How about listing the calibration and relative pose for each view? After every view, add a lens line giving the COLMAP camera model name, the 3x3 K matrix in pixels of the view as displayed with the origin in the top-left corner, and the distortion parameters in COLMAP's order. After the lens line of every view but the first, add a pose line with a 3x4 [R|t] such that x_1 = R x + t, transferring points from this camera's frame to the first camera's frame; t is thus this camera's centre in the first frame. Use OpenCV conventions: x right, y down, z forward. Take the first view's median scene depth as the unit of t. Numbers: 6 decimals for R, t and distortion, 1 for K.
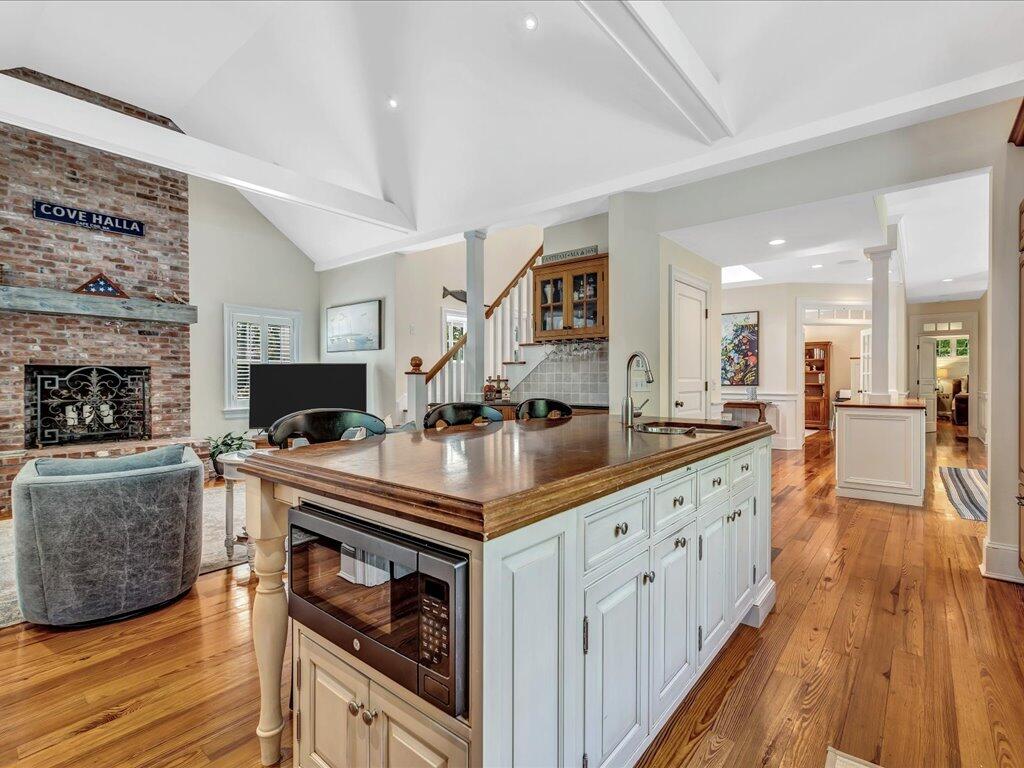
lens RADIAL K [[494.2, 0, 512.0], [0, 494.2, 384.0], [0, 0, 1]] dist [0.001124, 0.000437]
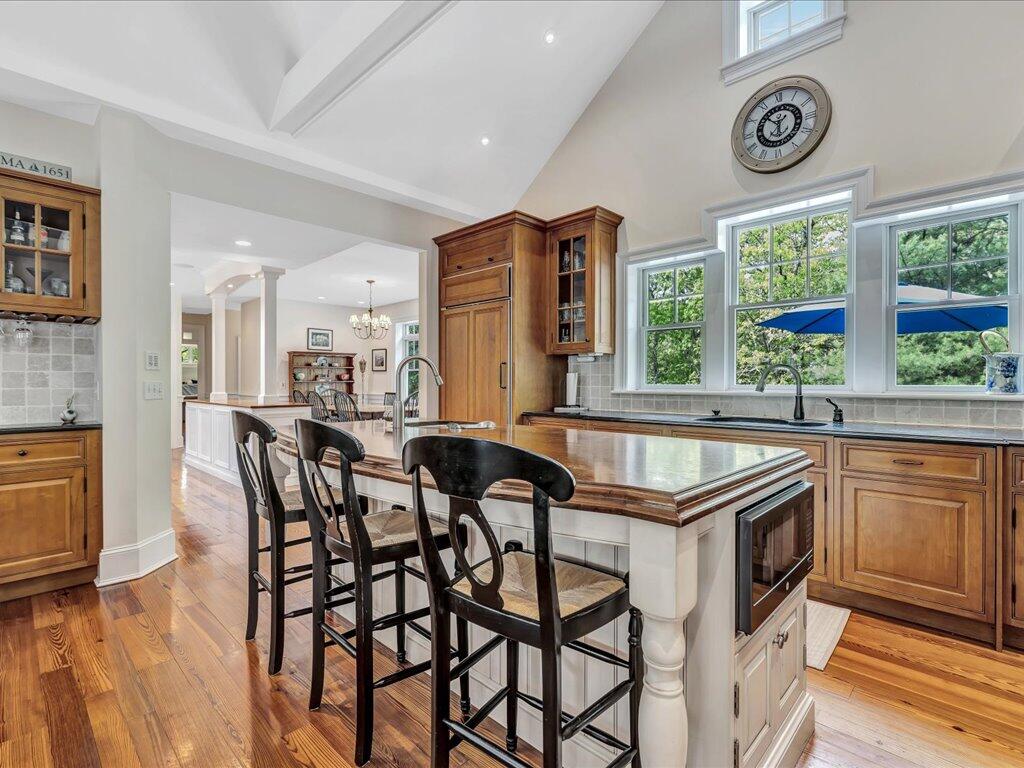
lens RADIAL K [[494.2, 0, 512.0], [0, 494.2, 384.0], [0, 0, 1]] dist [0.001124, 0.000437]
pose [[0.078256, -0.003884, 0.996926, -0.418411], [0.010626, 0.999939, 0.003062, -0.003537], [-0.996877, 0.010354, 0.078293, 0.403023]]
